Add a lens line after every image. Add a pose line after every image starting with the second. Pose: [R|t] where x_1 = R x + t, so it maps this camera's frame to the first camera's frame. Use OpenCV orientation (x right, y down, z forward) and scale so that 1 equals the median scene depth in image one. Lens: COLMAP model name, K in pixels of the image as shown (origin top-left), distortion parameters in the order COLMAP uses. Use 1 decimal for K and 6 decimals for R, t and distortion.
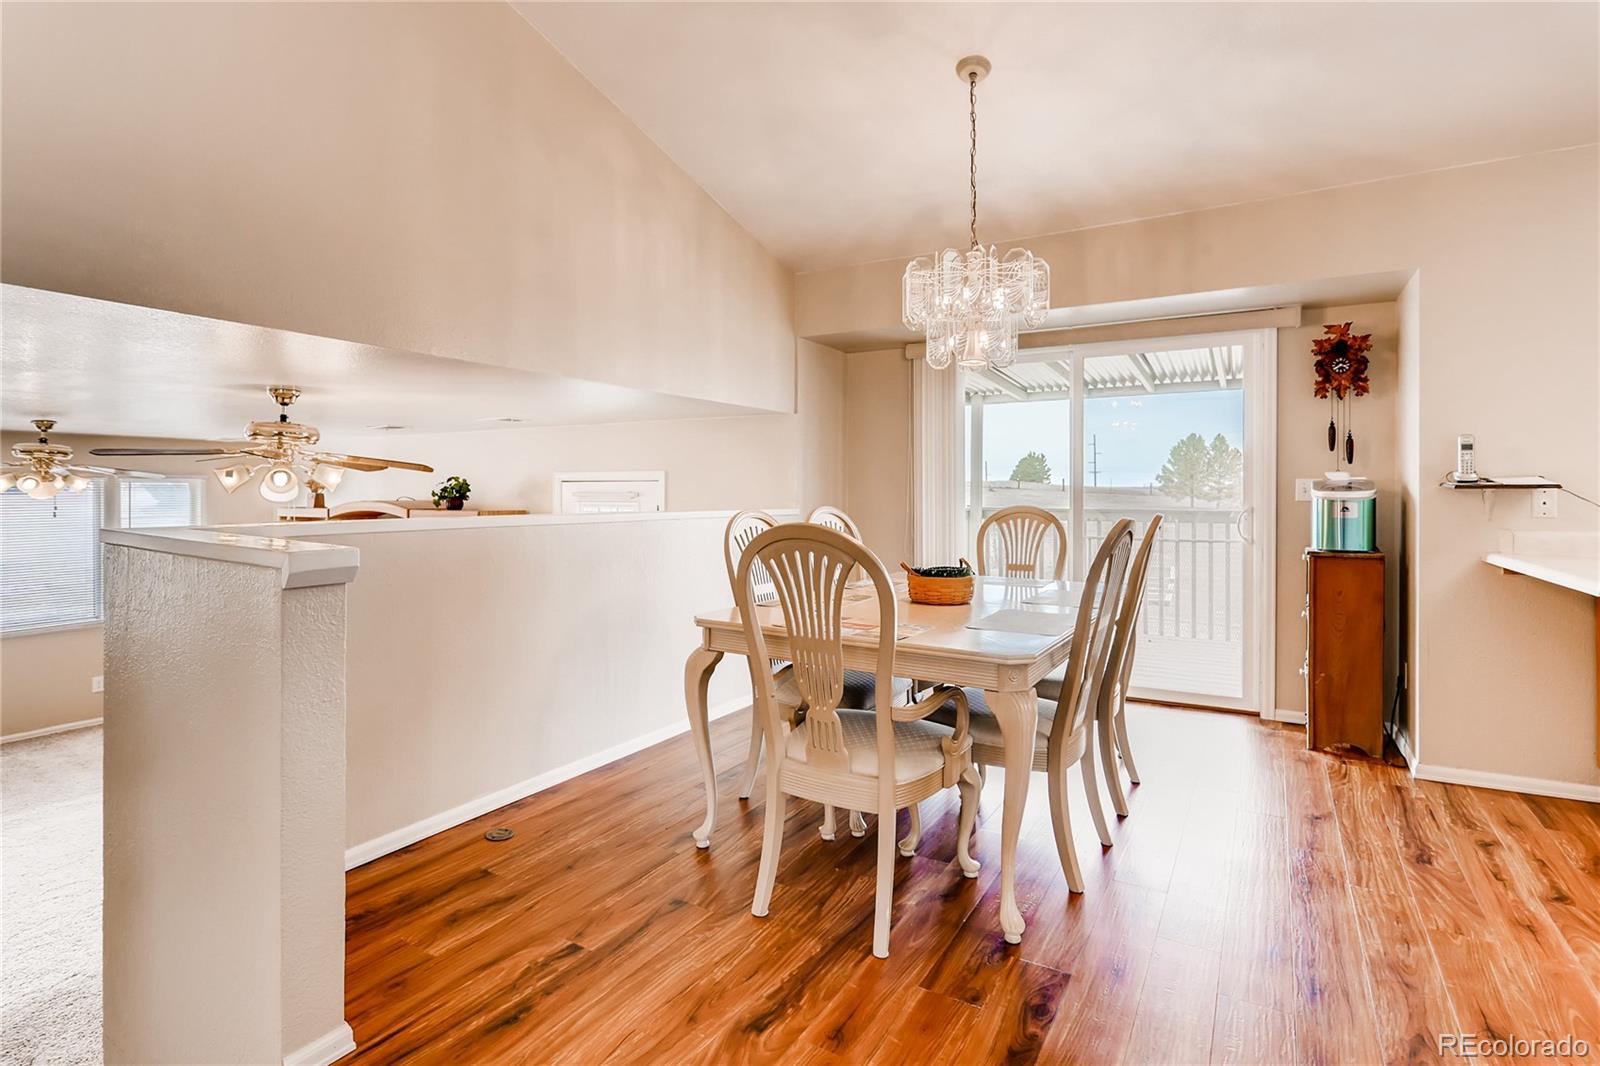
lens RADIAL K [[786.0, 0, 794.4], [0, 786.0, 495.7], [0, 0, 1]] dist [-0.008640, -0.000723]
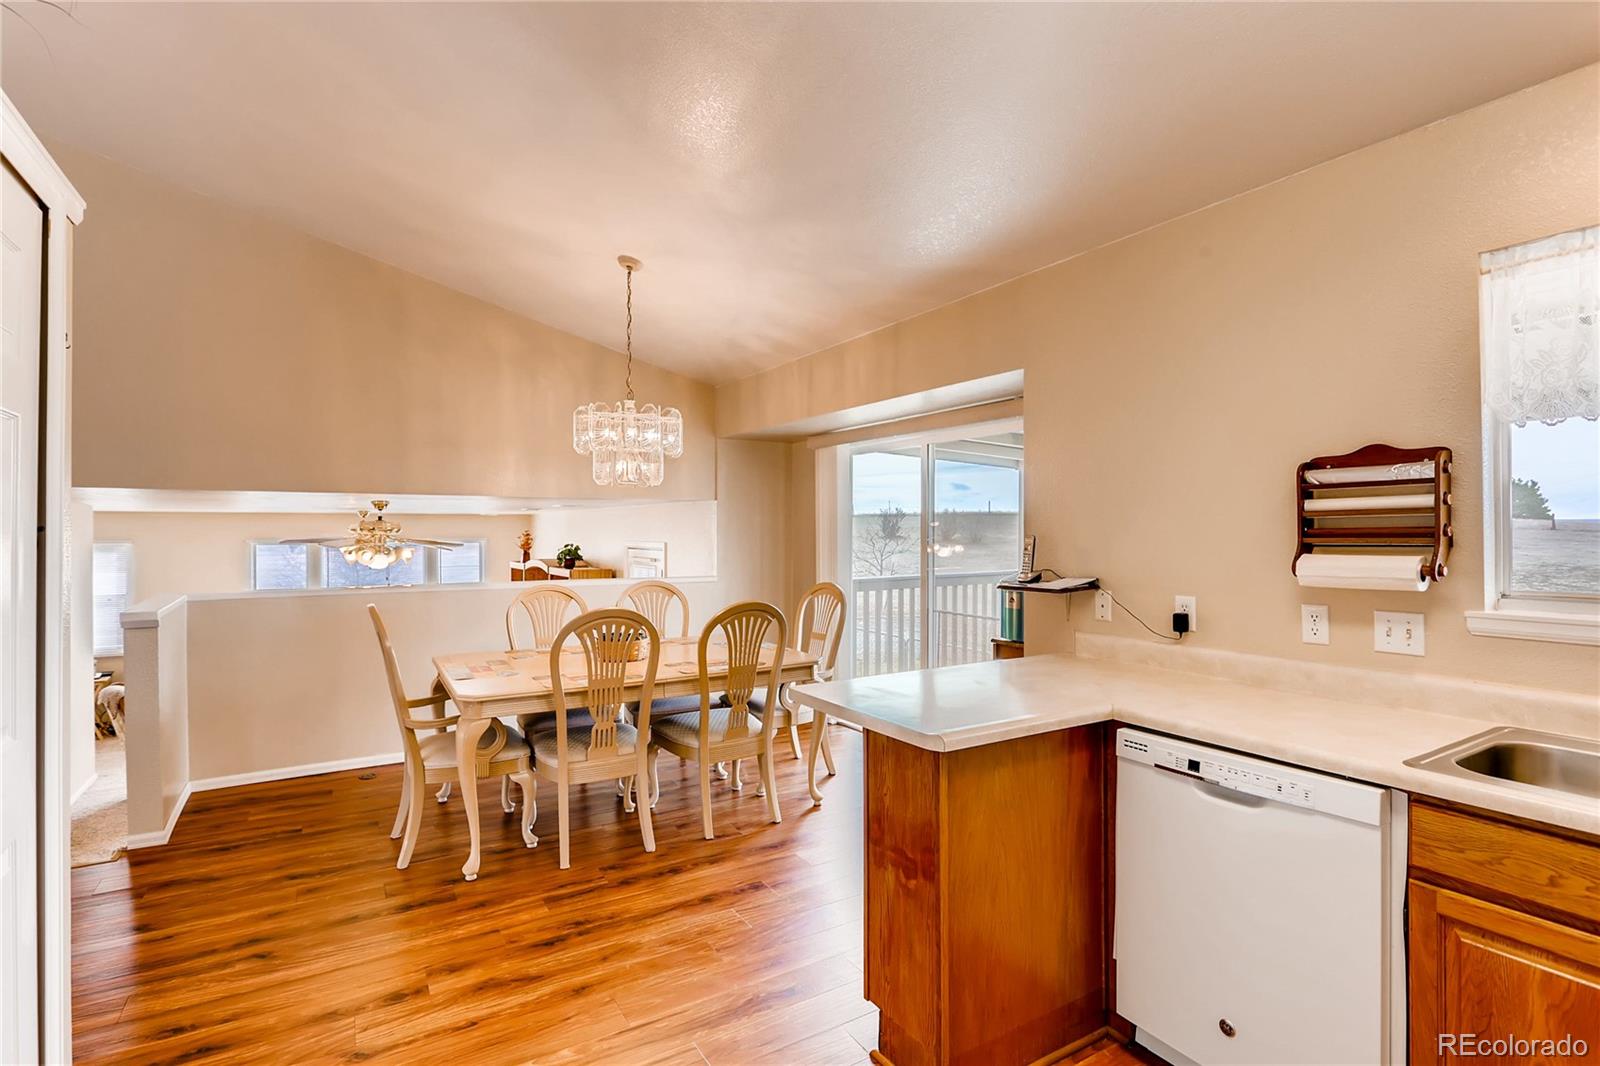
lens RADIAL K [[770.2, 0, 797.3], [0, 770.2, 535.8], [0, 0, 1]] dist [-0.000714, 0.000123]
pose [[0.883922, 0.001558, -0.467632, 0.931983], [0.000330, 0.999992, 0.003956, -0.070833], [0.467634, -0.003652, 0.883914, -0.028058]]
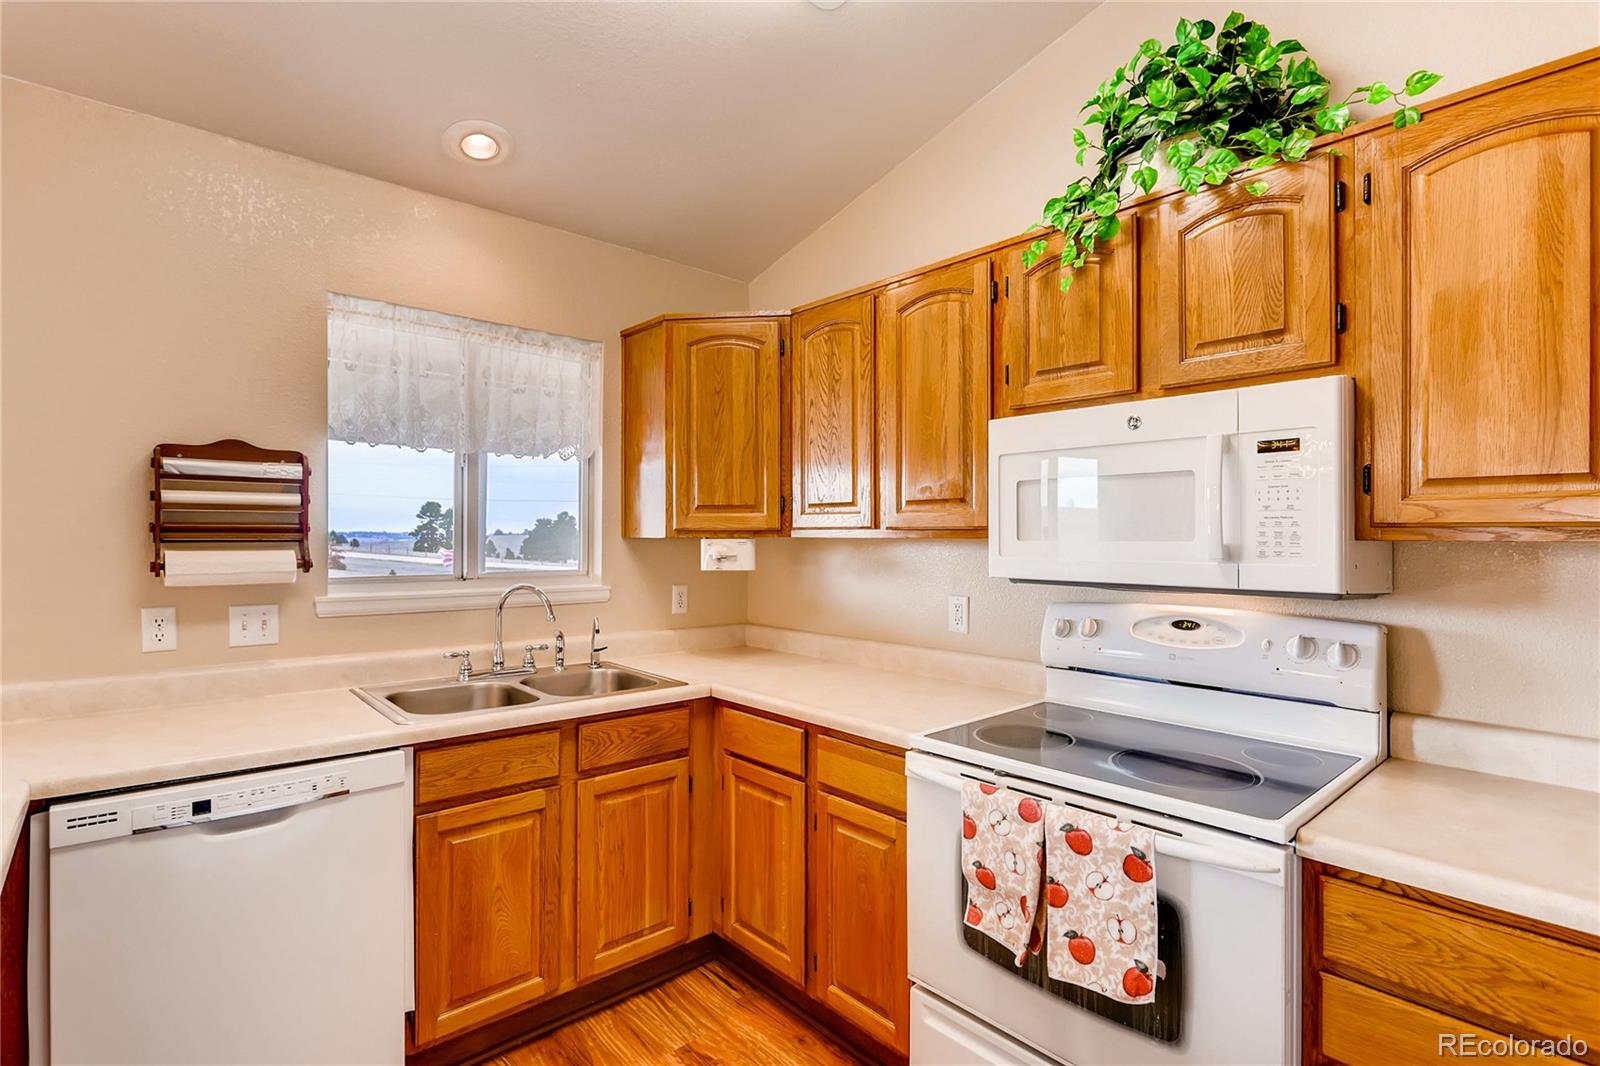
lens RADIAL K [[774.3, 0, 789.2], [0, 774.3, 536.9], [0, 0, 1]] dist [-0.008690, 0.000859]
pose [[0.310836, 0.006969, 0.950438, 0.606452], [-0.007485, 0.999960, -0.004884, -0.063857], [-0.950434, -0.005596, 0.310876, 0.119643]]
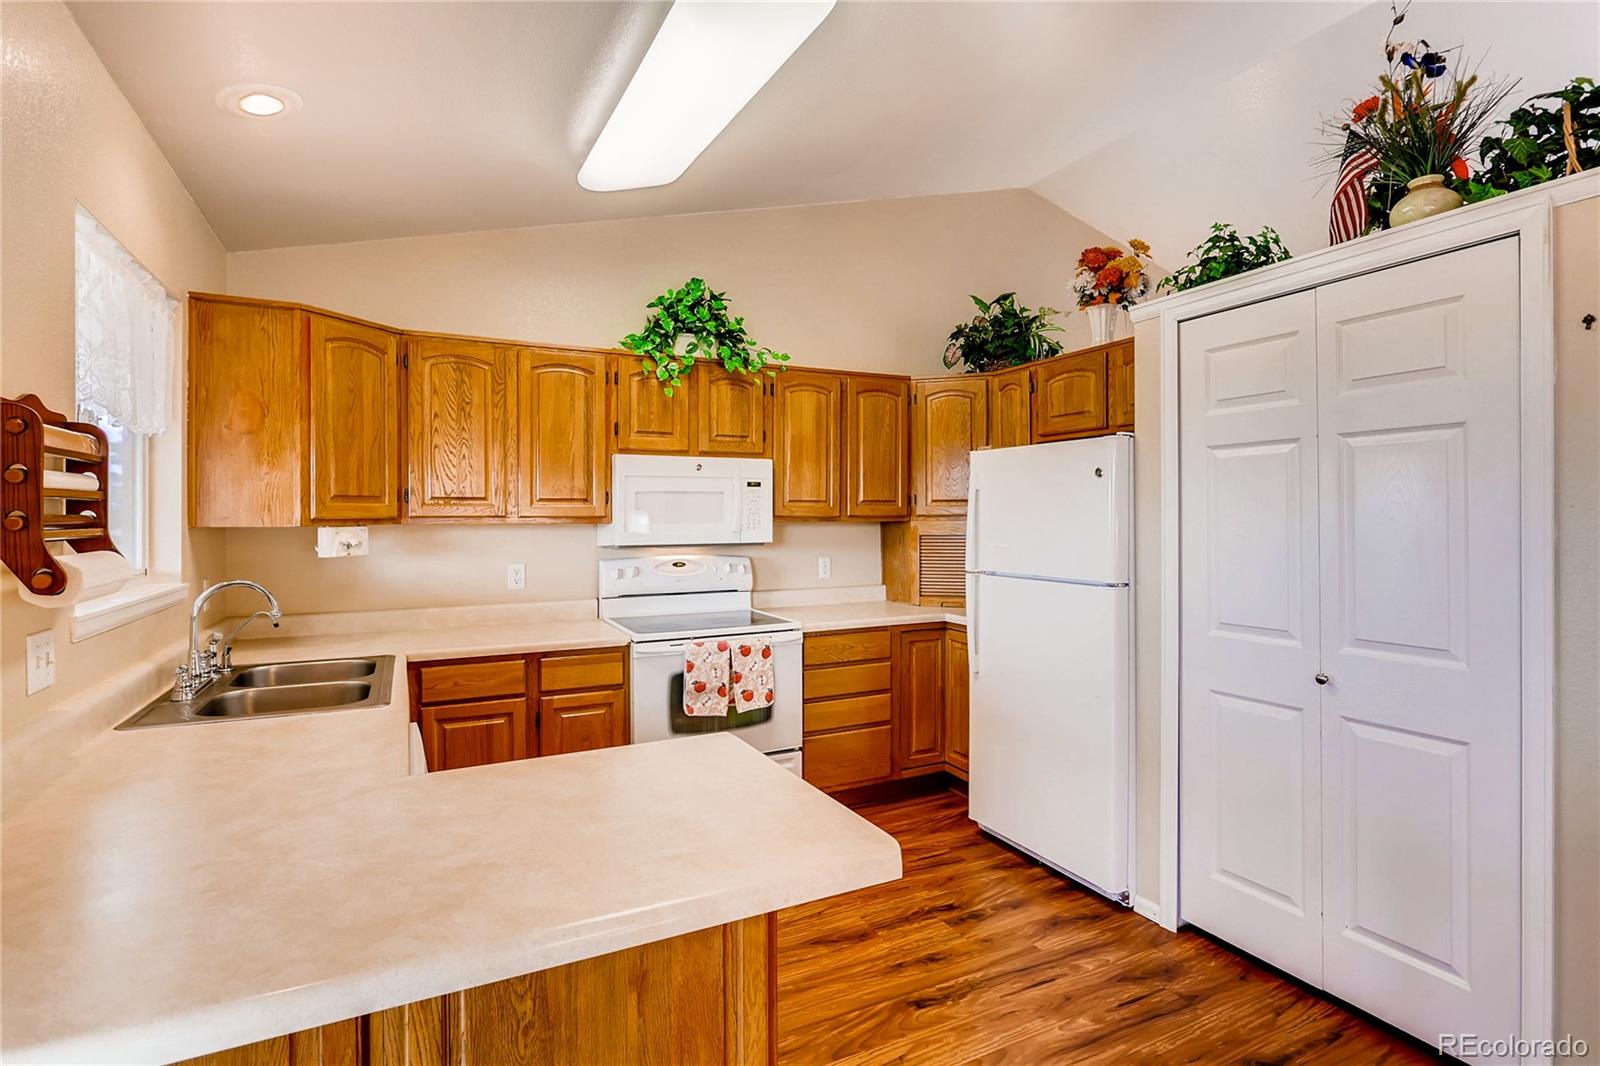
lens RADIAL K [[774.8, 0, 799.8], [0, 774.8, 520.9], [0, 0, 1]] dist [-0.016393, -0.000026]
pose [[-0.841929, 0.007403, 0.539538, 0.467768], [0.008546, 0.999963, -0.000384, -0.067103], [-0.539521, 0.004288, -0.841961, 0.857612]]
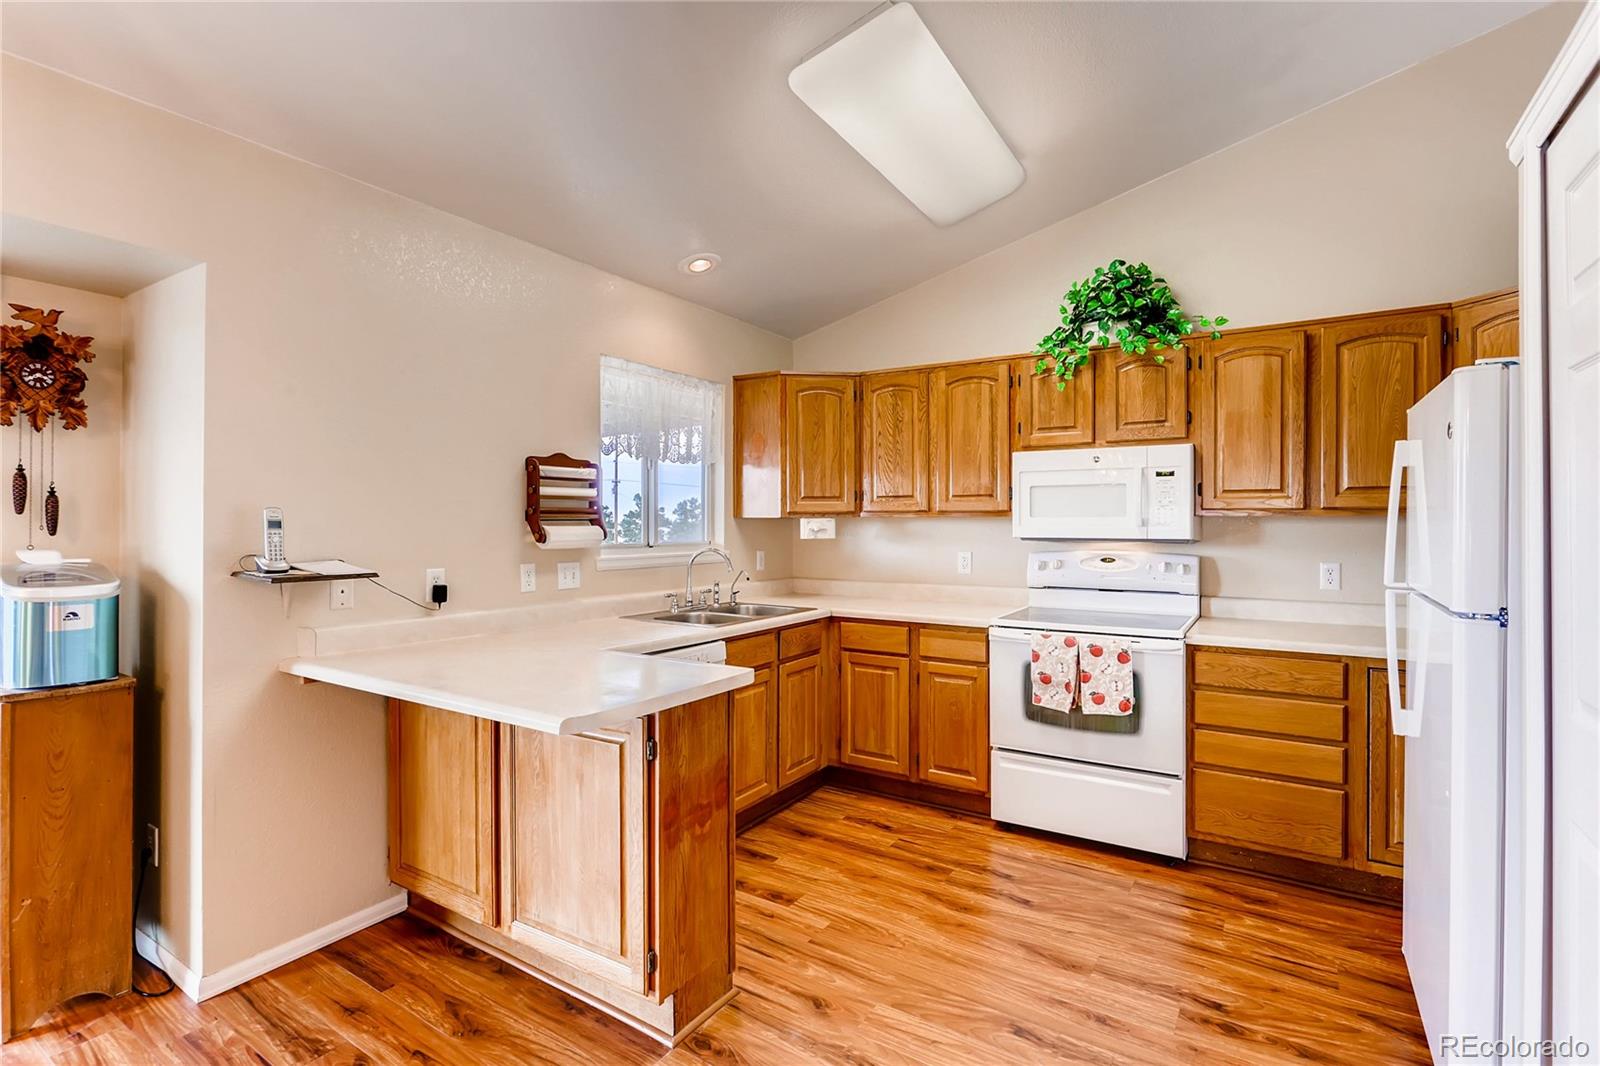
lens RADIAL K [[770.1, 0, 788.2], [0, 770.1, 524.9], [0, 0, 1]] dist [-0.006853, -0.000113]
pose [[0.041576, 0.000714, 0.999135, 0.132587], [-0.001506, 0.999999, -0.000652, -0.053988], [-0.999134, -0.001477, 0.041577, 0.418501]]
